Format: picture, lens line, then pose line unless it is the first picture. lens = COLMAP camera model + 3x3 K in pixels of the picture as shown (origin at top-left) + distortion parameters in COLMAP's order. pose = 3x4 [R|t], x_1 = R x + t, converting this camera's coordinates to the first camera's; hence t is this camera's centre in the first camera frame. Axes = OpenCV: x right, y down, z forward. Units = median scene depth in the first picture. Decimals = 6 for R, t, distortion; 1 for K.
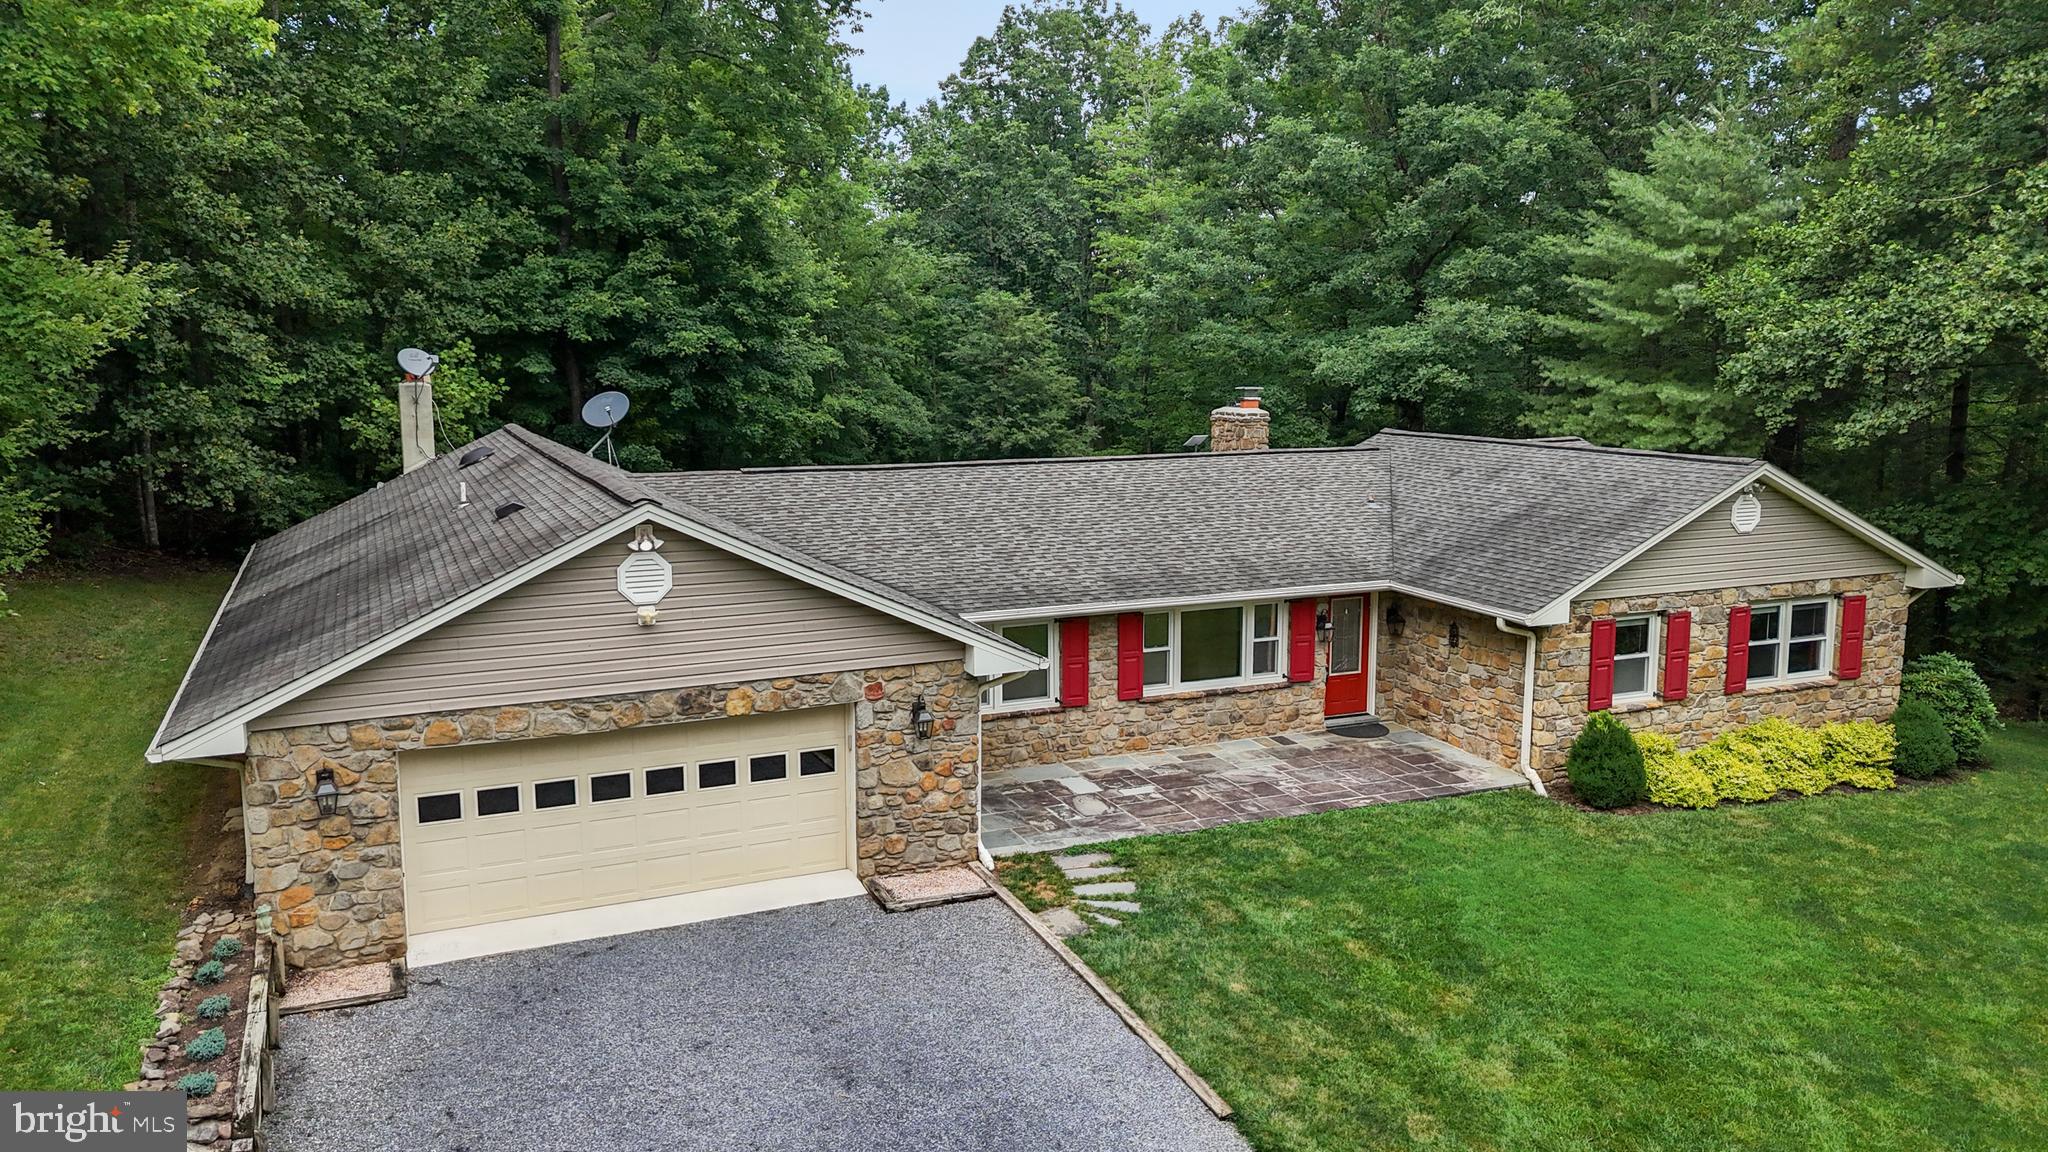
lens RADIAL K [[1498.3, 0, 1024.0], [0, 1498.3, 576.0], [0, 0, 1]] dist [0.078588, -0.086012]
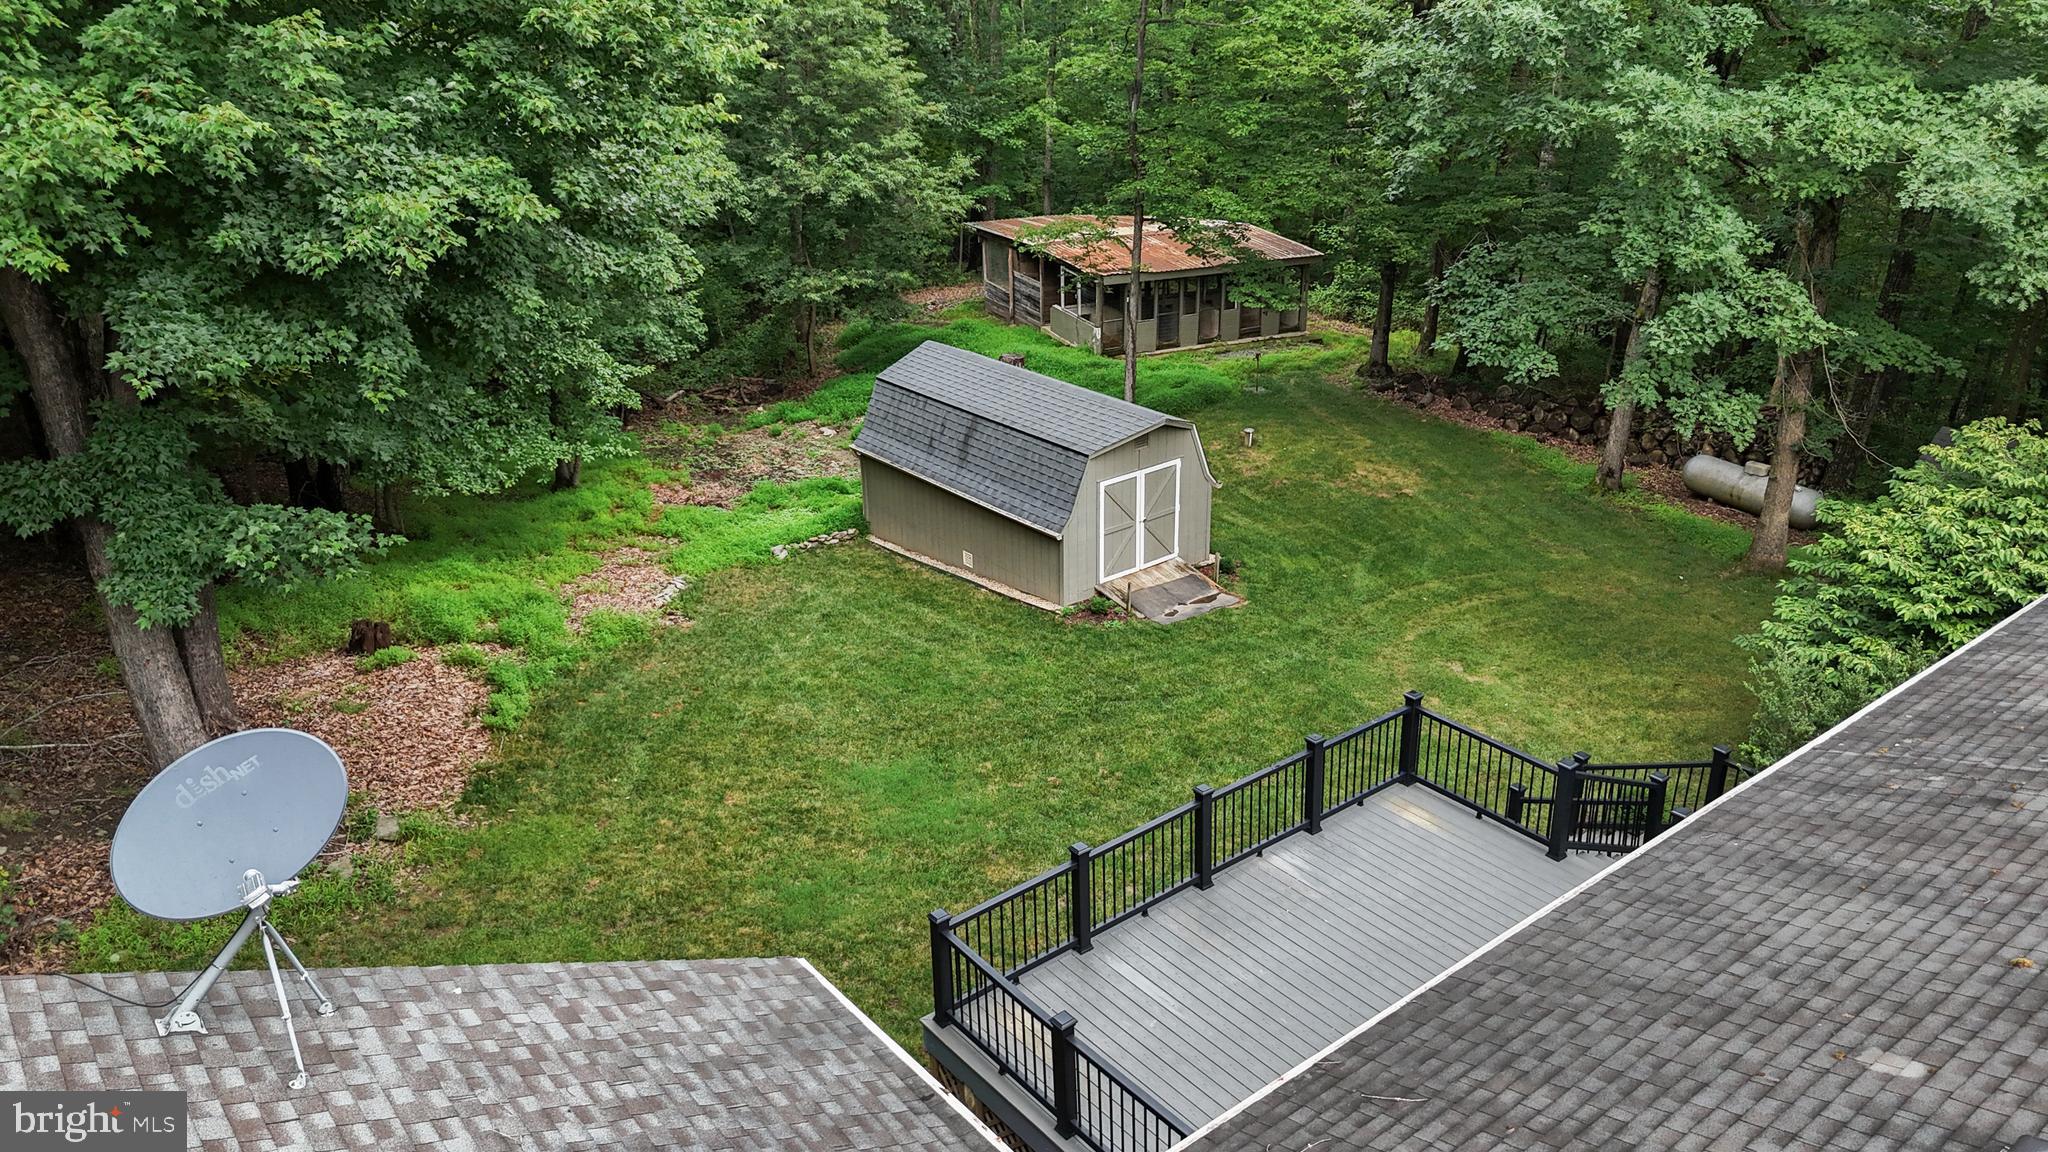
lens RADIAL K [[1498.3, 0, 1024.0], [0, 1498.3, 576.0], [0, 0, 1]] dist [0.078588, -0.086012]
pose [[0.966248, -0.112409, 0.231797, -0.173177], [0.052596, 0.966907, 0.249650, -0.152548], [-0.252189, -0.229032, 0.940183, 0.625015]]
